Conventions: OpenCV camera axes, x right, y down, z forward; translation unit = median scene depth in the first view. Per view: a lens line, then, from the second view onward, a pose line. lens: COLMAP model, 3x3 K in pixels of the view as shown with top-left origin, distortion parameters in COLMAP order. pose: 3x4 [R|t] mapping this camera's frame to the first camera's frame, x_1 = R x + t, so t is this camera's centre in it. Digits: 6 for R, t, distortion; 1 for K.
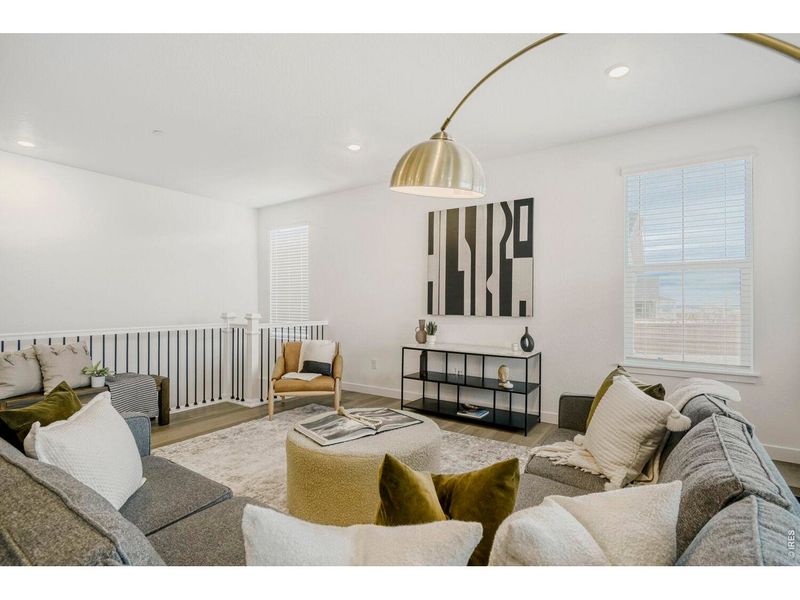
lens RADIAL K [[398.6, 0, 400.9], [0, 398.6, 288.5], [0, 0, 1]] dist [0.001638, 0.000142]
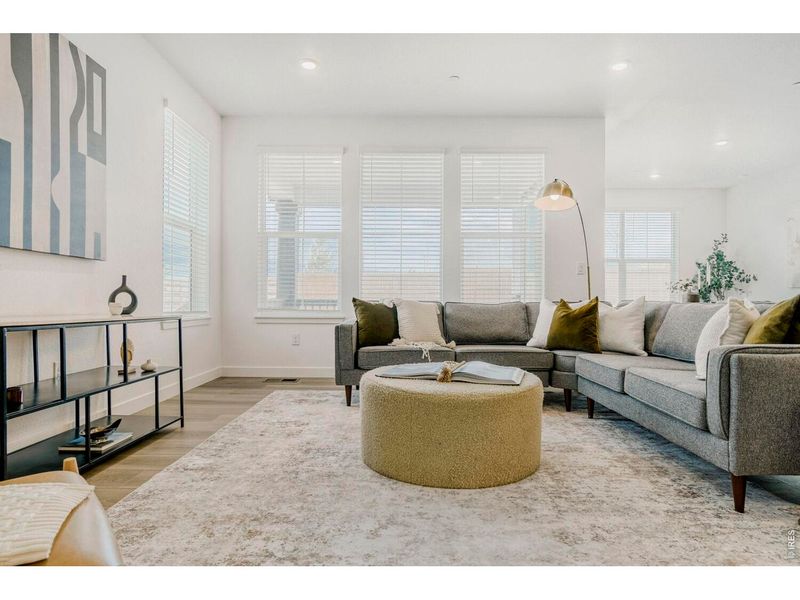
lens RADIAL K [[466.9, 0, 400.0], [0, 466.9, 300.0], [0, 0, 1]] dist [-0.005950, -0.002936]
pose [[-0.550638, -0.010823, 0.834674, -0.509424], [-0.044426, 0.998879, -0.016356, 0.117789], [-0.833561, -0.046087, -0.550501, 0.959872]]
